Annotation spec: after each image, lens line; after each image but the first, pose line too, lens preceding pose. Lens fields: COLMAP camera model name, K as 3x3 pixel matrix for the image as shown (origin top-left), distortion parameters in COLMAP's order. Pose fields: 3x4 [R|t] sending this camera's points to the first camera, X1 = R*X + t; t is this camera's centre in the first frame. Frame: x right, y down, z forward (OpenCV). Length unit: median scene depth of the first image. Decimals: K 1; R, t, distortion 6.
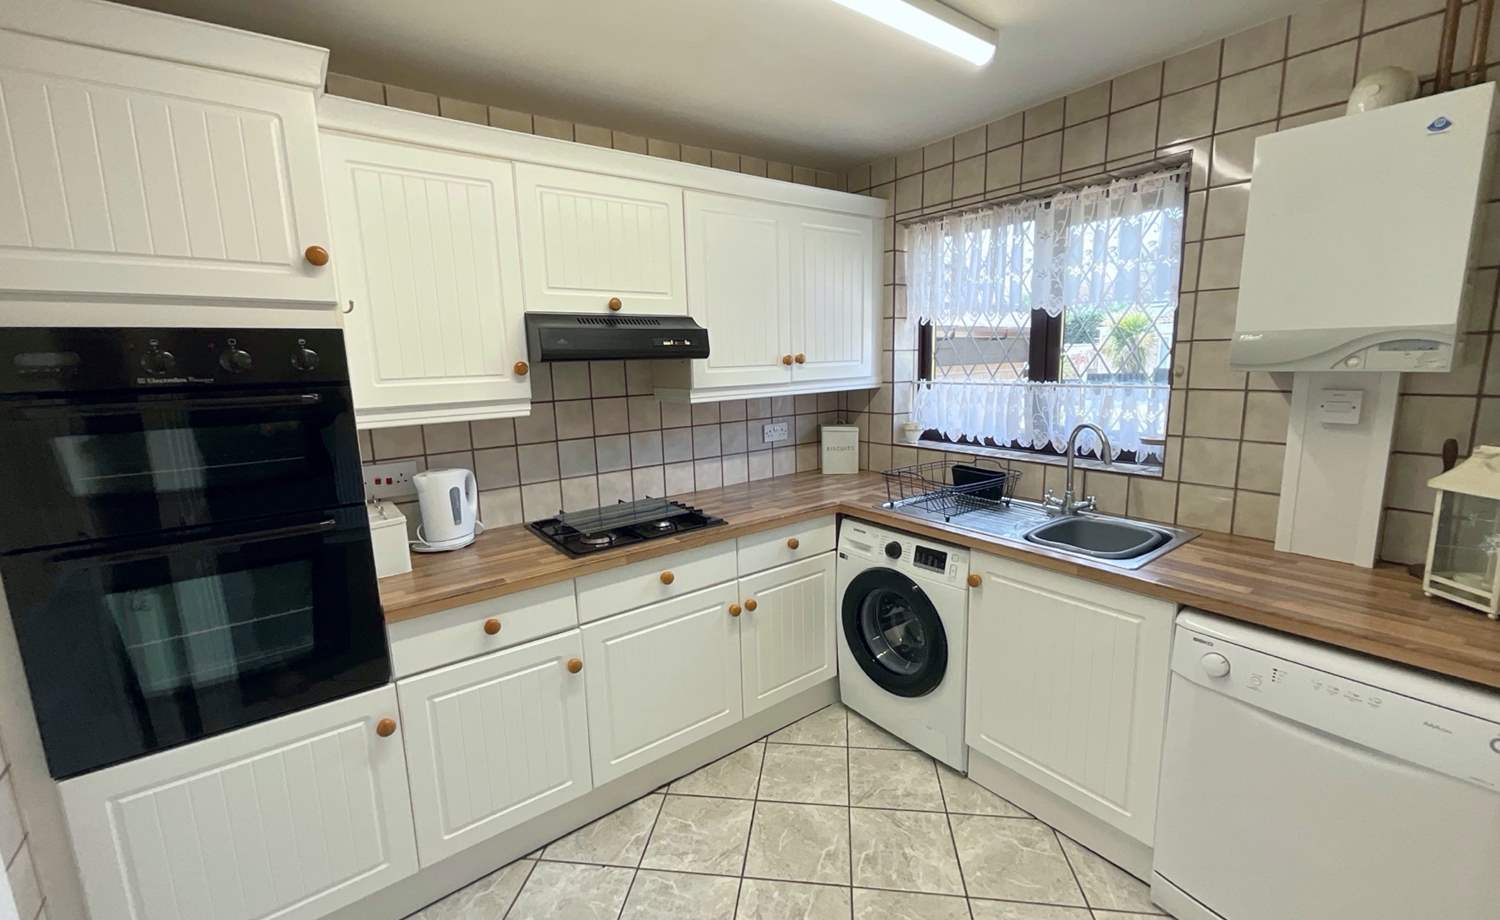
lens RADIAL K [[607.7, 0, 739.7], [0, 607.7, 460.2], [0, 0, 1]] dist [0.002857, 0.000285]
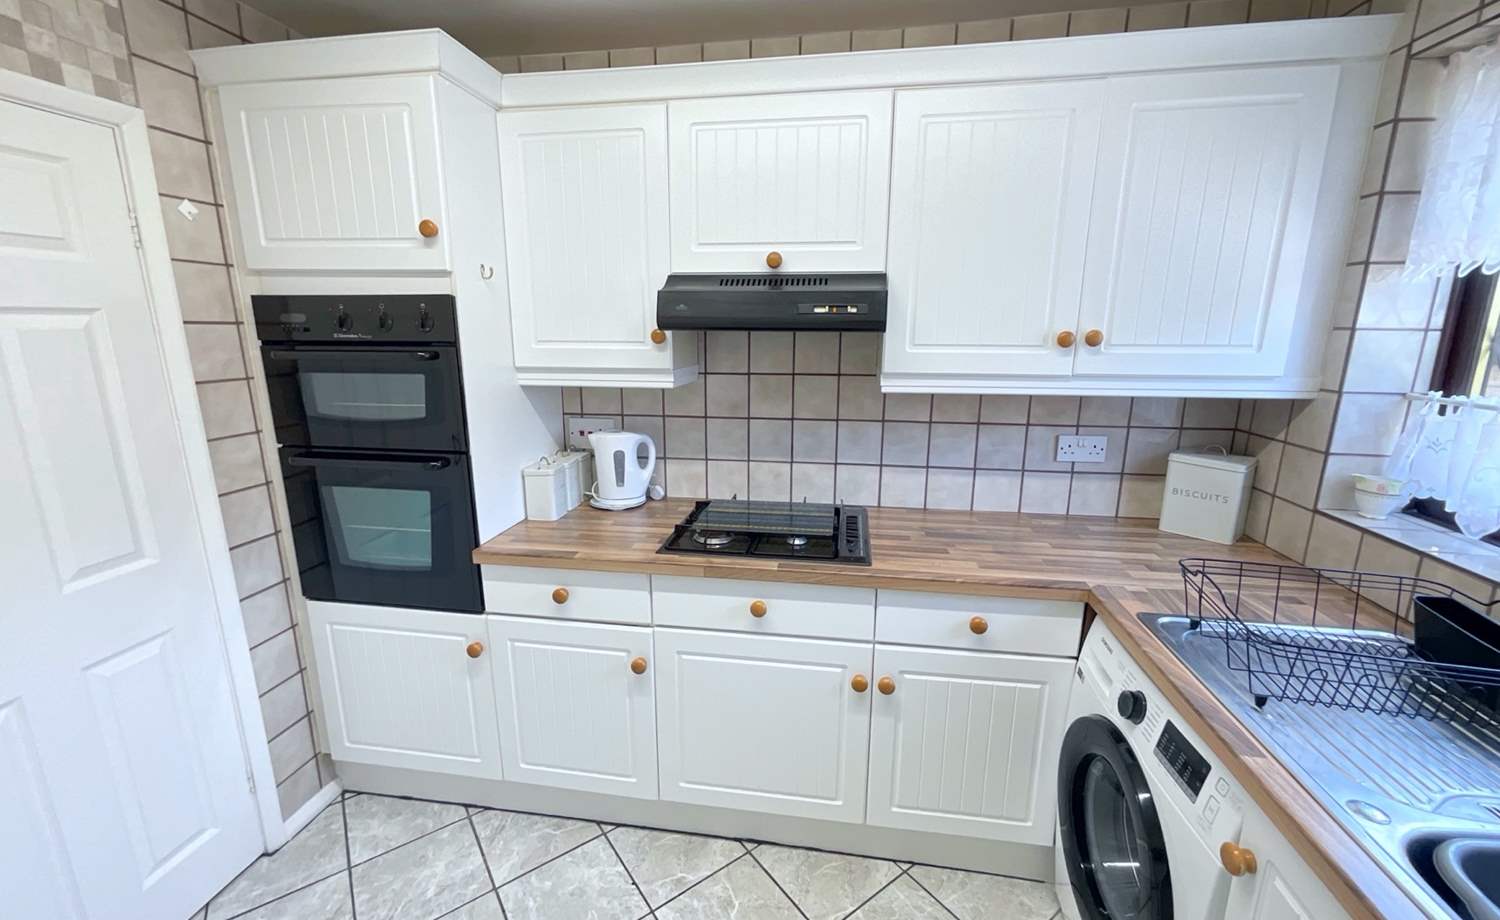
lens RADIAL K [[600.3, 0, 750.0], [0, 600.3, 460.0], [0, 0, 1]] dist [-0.001838, -0.000107]
pose [[0.703264, 0.184081, -0.686684, 0.355816], [-0.141266, 0.982819, 0.118789, -0.084858], [0.696752, 0.013465, 0.717185, 0.403541]]
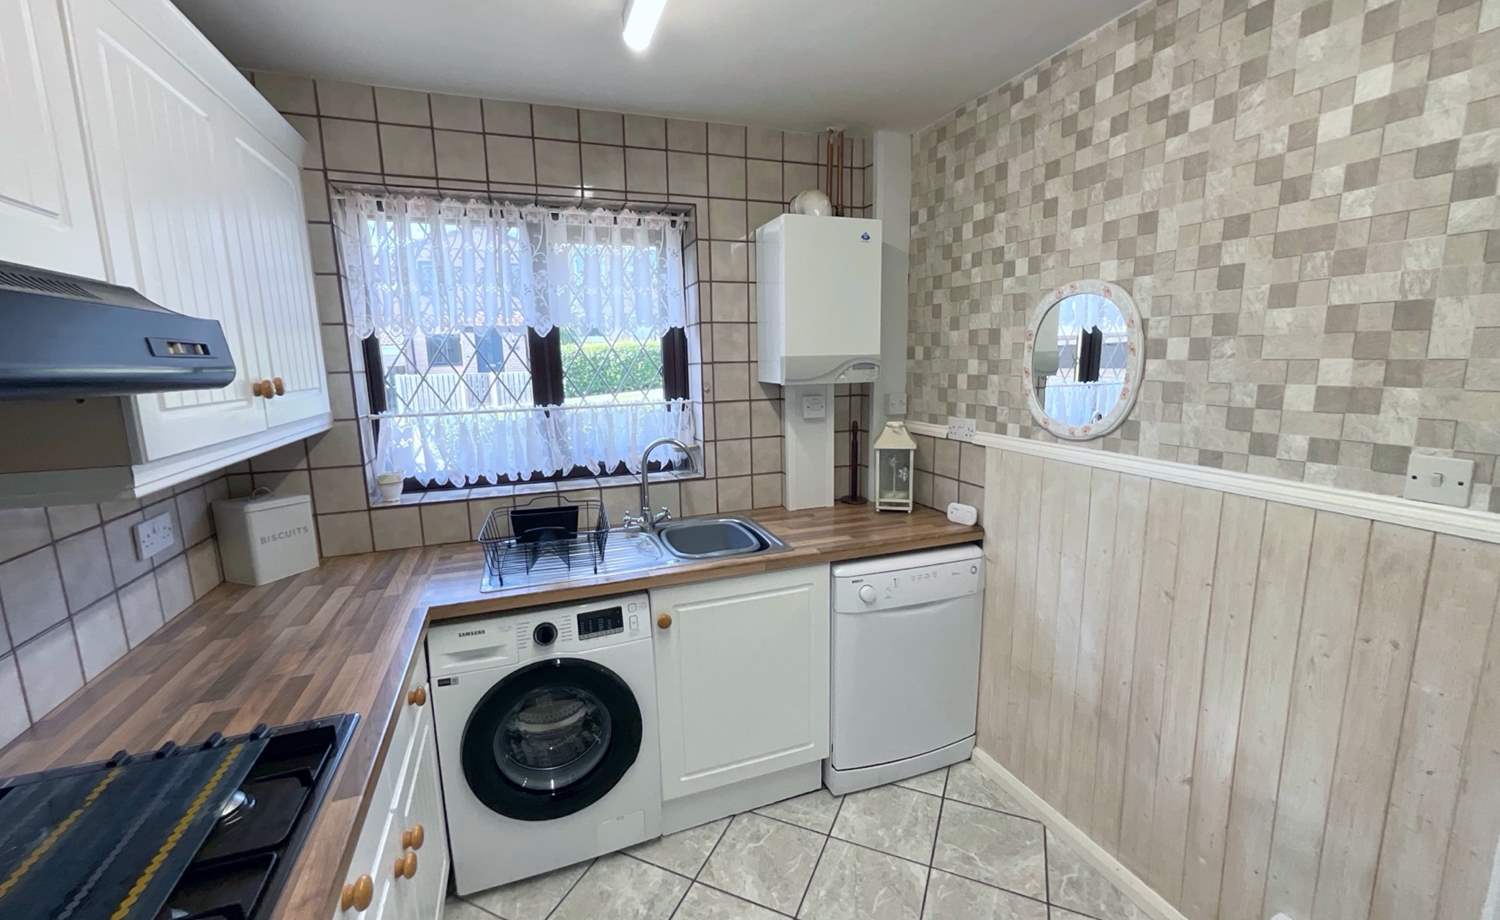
lens RADIAL K [[609.9, 0, 745.9], [0, 609.9, 463.8], [0, 0, 1]] dist [-0.000611, 0.000186]
pose [[0.275818, -0.141931, 0.950673, -0.385058], [0.178411, 0.979412, 0.094460, -0.090221], [-0.944507, 0.143557, 0.295461, 0.540432]]
